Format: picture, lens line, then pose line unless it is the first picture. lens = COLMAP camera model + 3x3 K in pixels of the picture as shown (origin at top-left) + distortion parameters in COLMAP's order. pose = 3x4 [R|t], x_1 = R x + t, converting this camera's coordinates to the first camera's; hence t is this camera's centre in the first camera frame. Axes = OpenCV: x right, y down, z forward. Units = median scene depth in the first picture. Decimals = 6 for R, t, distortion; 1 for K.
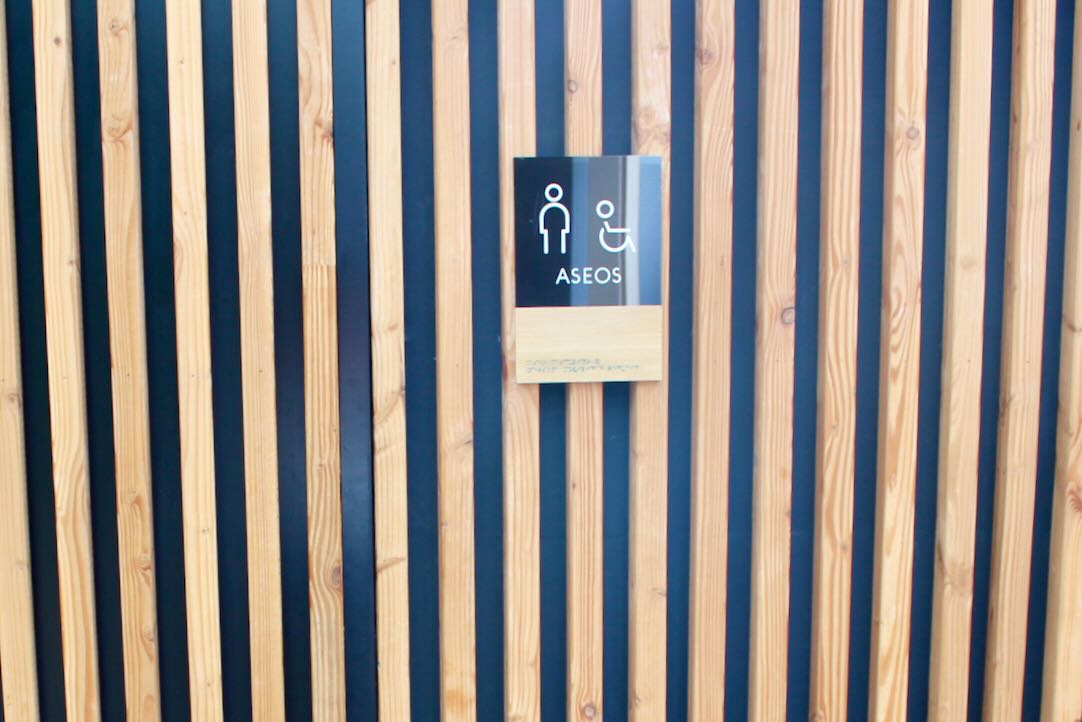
lens RADIAL K [[945.6, 0, 539.2], [0, 945.6, 361.4], [0, 0, 1]] dist [-0.014536, 0.001461]
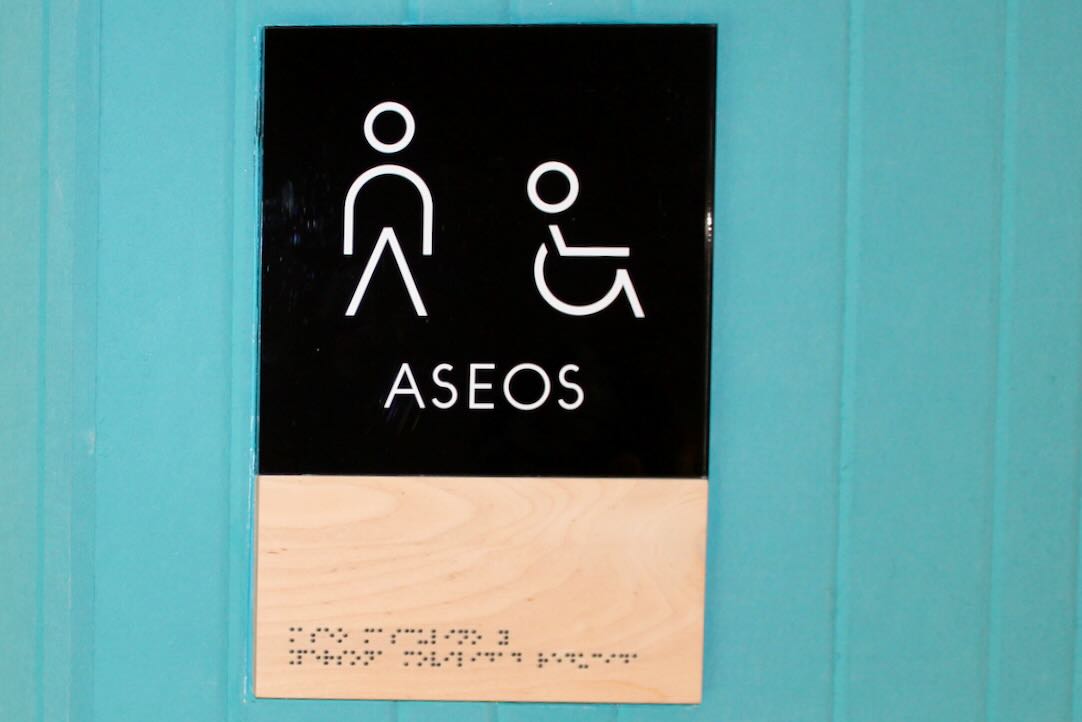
lens RADIAL K [[1250.8, 0, 542.5], [0, 1250.8, 363.6], [0, 0, 1]] dist [-0.005465, 0.000000]
pose [[0.975250, 0.016052, 0.220520, -0.026106], [0.002630, 0.996448, -0.084164, -0.061238], [-0.221088, 0.082661, 0.971744, 0.561402]]
